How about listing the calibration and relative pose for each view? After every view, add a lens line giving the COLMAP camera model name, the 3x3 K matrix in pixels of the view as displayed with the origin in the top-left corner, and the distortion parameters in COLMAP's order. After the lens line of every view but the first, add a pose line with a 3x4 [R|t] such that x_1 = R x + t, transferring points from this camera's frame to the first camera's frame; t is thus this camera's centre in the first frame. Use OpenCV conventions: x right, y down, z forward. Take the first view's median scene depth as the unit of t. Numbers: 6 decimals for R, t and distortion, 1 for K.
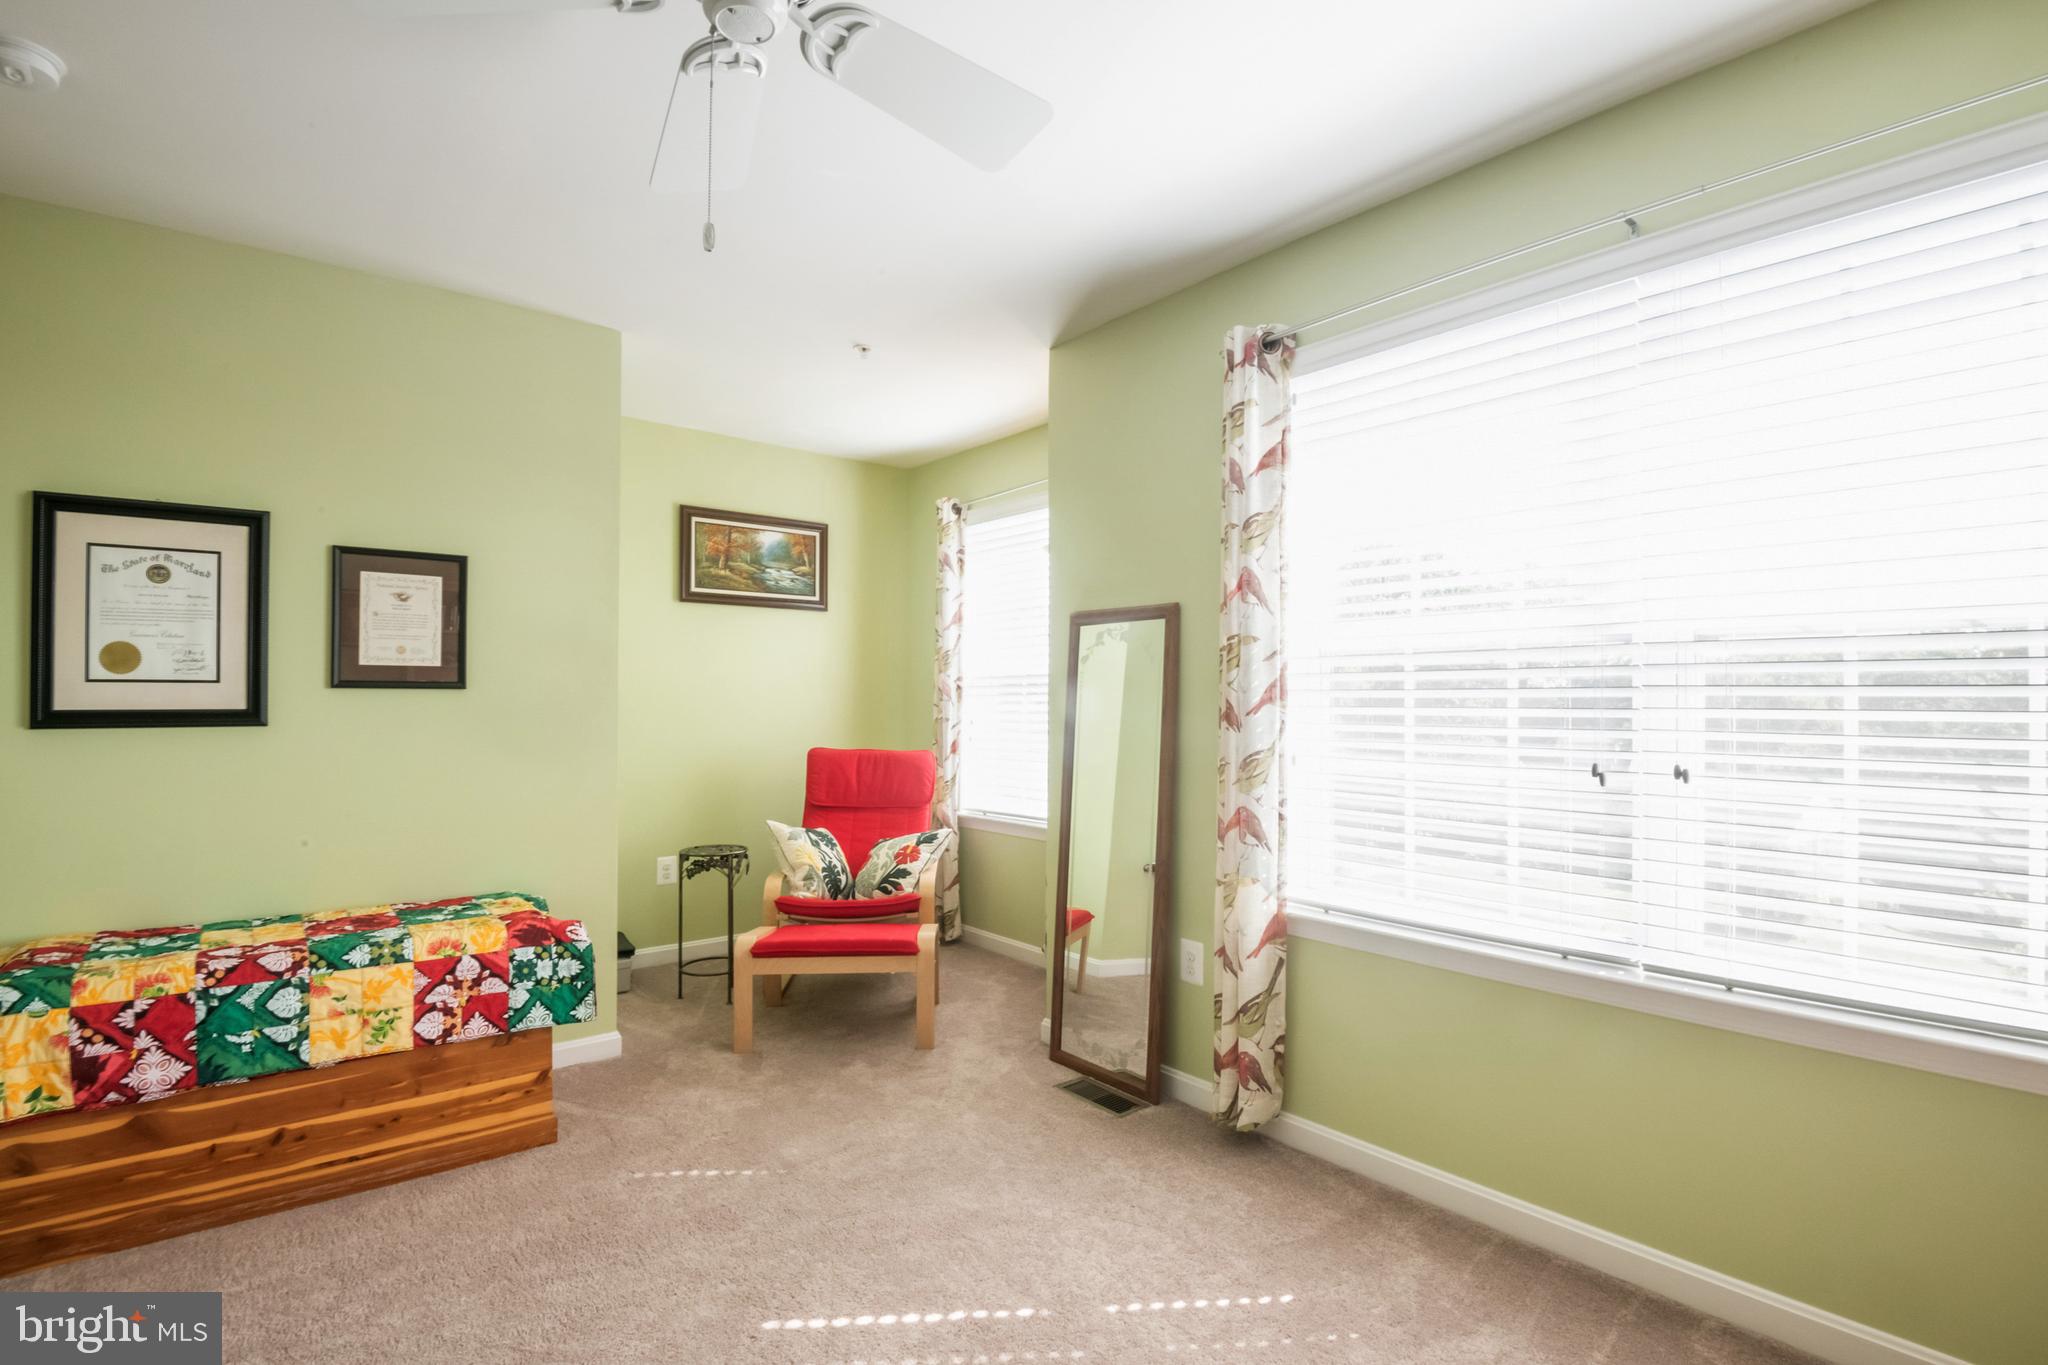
lens RADIAL K [[956.1, 0, 1003.7], [0, 956.1, 701.4], [0, 0, 1]] dist [-0.007510, -0.015147]
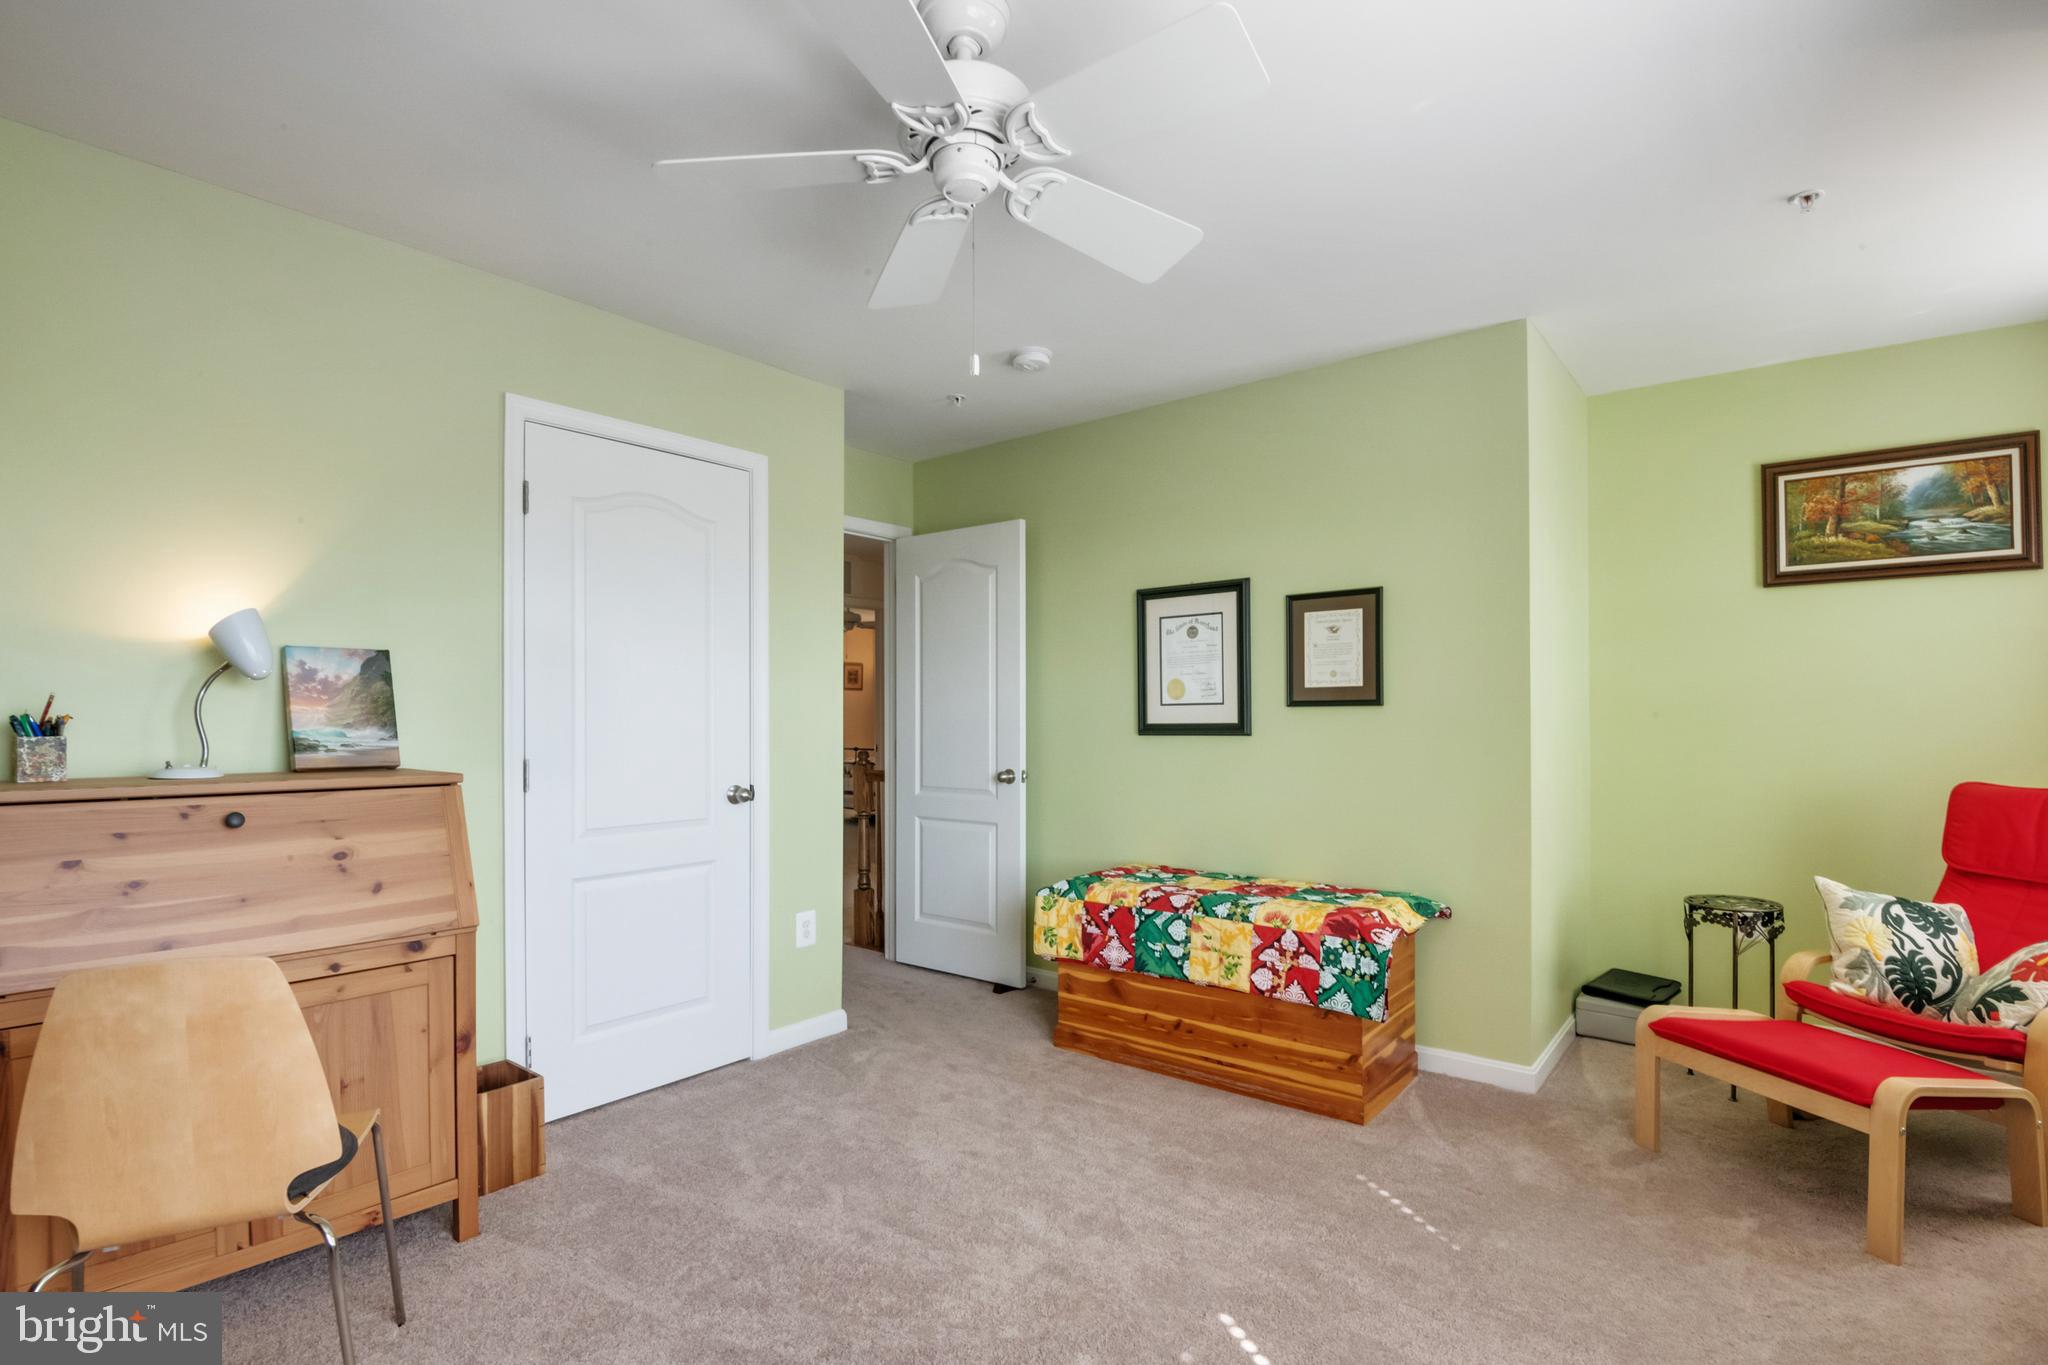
lens RADIAL K [[956.1, 0, 994.8], [0, 956.1, 711.5], [0, 0, 1]] dist [-0.007510, -0.015147]
pose [[0.207502, -0.010211, -0.978181, 0.517940], [0.007467, 0.999933, -0.008854, 0.000780], [0.978206, -0.005467, 0.207564, 0.381125]]
